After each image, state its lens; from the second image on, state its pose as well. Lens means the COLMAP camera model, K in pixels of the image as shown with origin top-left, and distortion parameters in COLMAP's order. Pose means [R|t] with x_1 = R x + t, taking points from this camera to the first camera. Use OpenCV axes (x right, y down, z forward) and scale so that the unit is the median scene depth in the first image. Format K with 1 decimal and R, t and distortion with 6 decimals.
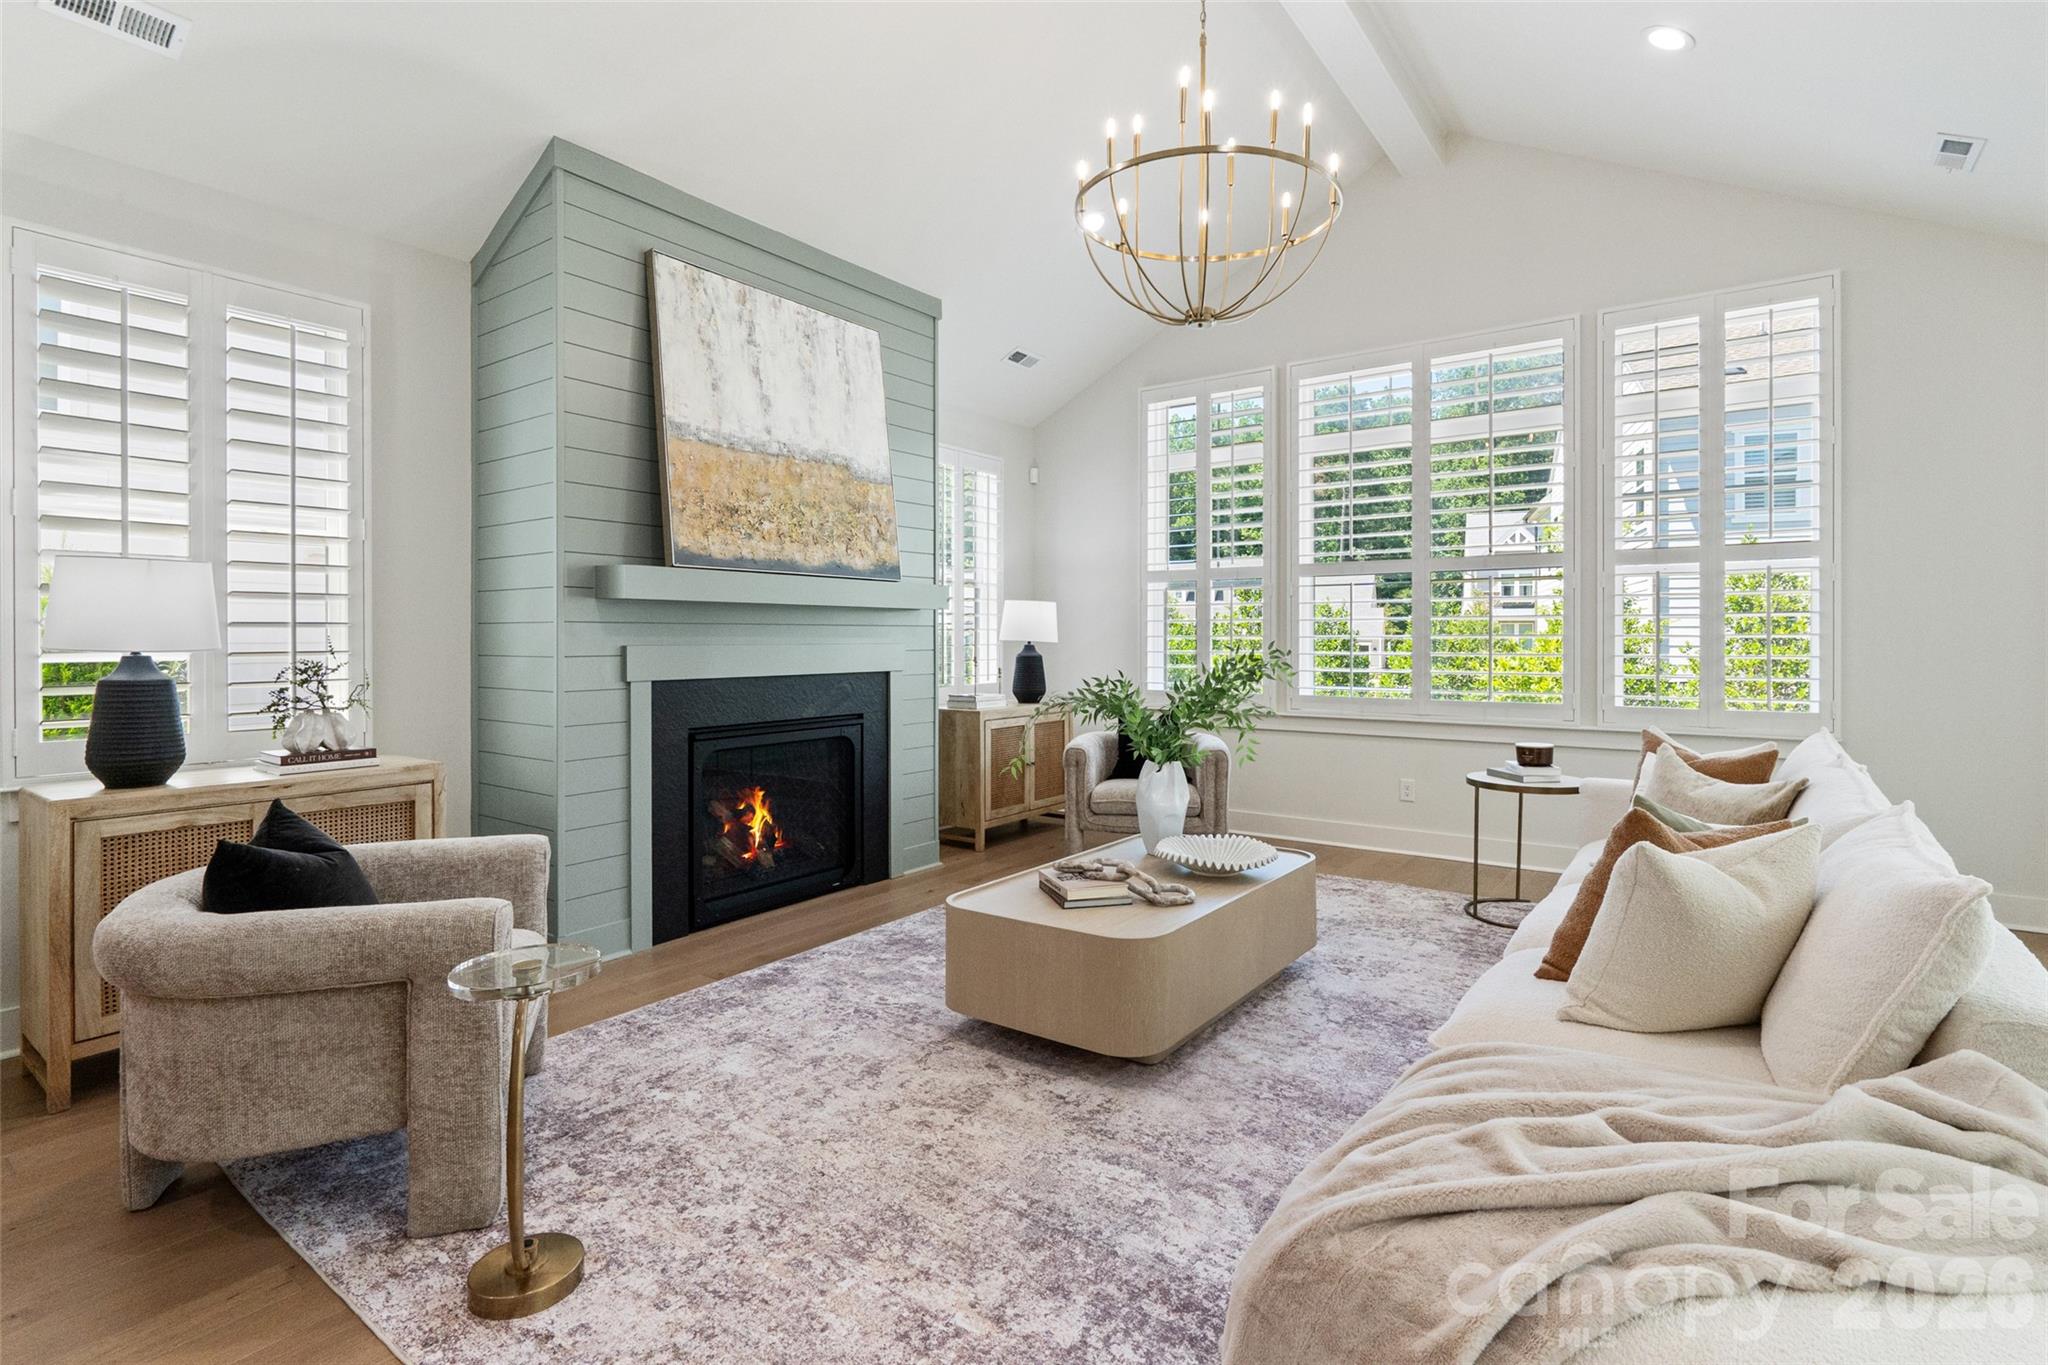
lens RADIAL K [[965.5, 0, 1022.6], [0, 965.5, 652.7], [0, 0, 1]] dist [-0.009198, 0.000146]
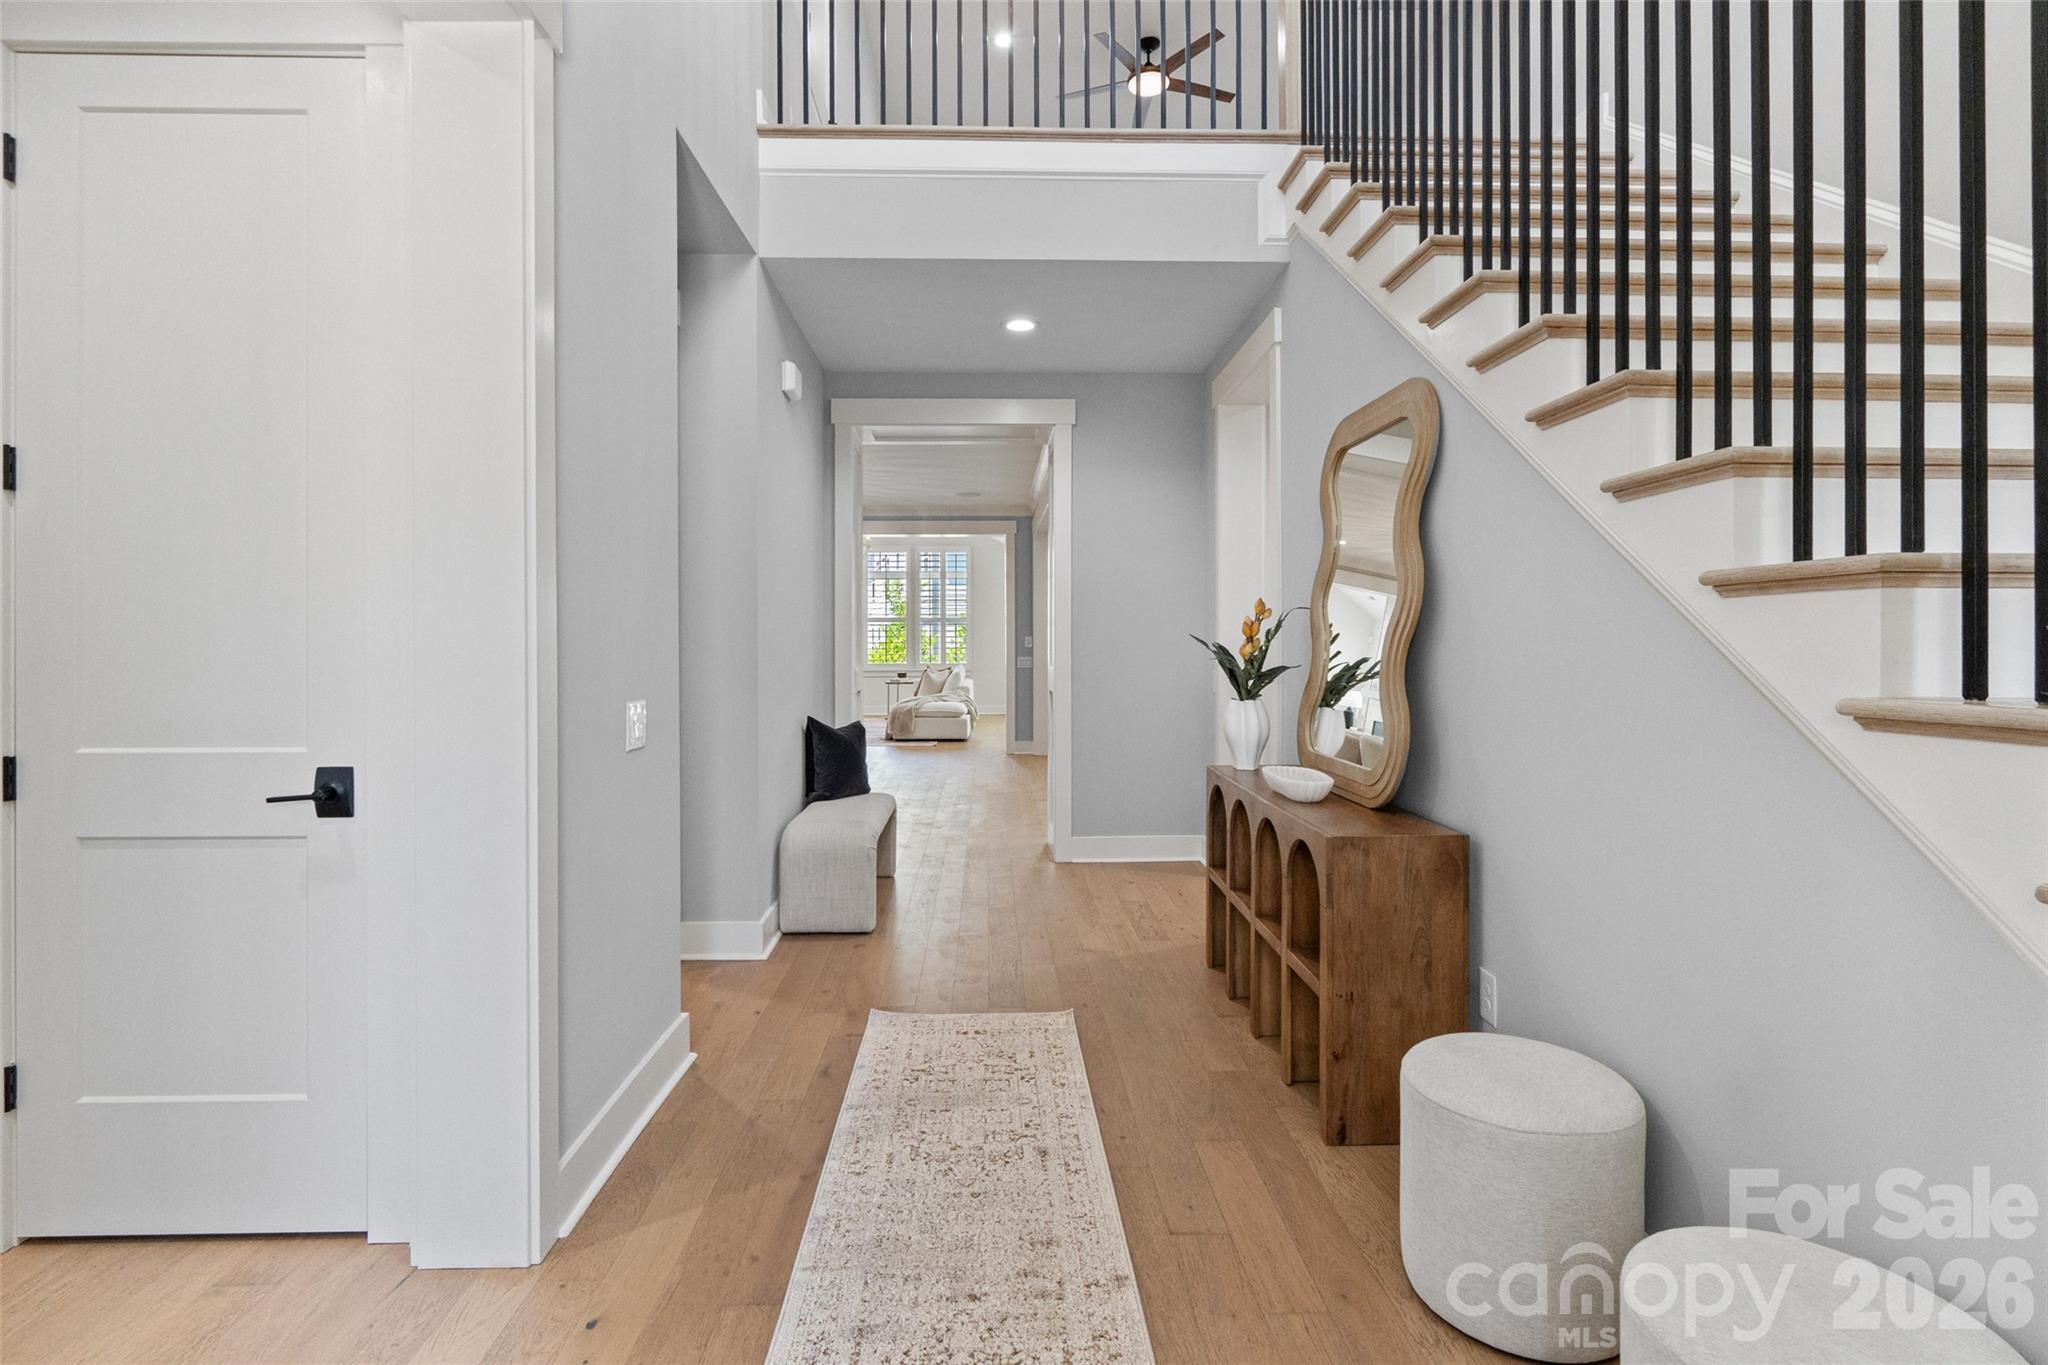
lens RADIAL K [[965.5, 0, 1020.6], [0, 965.5, 667.1], [0, 0, 1]] dist [-0.009198, 0.000146]
pose [[0.784918, -0.007493, 0.619554, -1.681878], [0.006046, 0.999972, 0.004434, 0.077576], [-0.619570, 0.000265, 0.784942, -2.619461]]
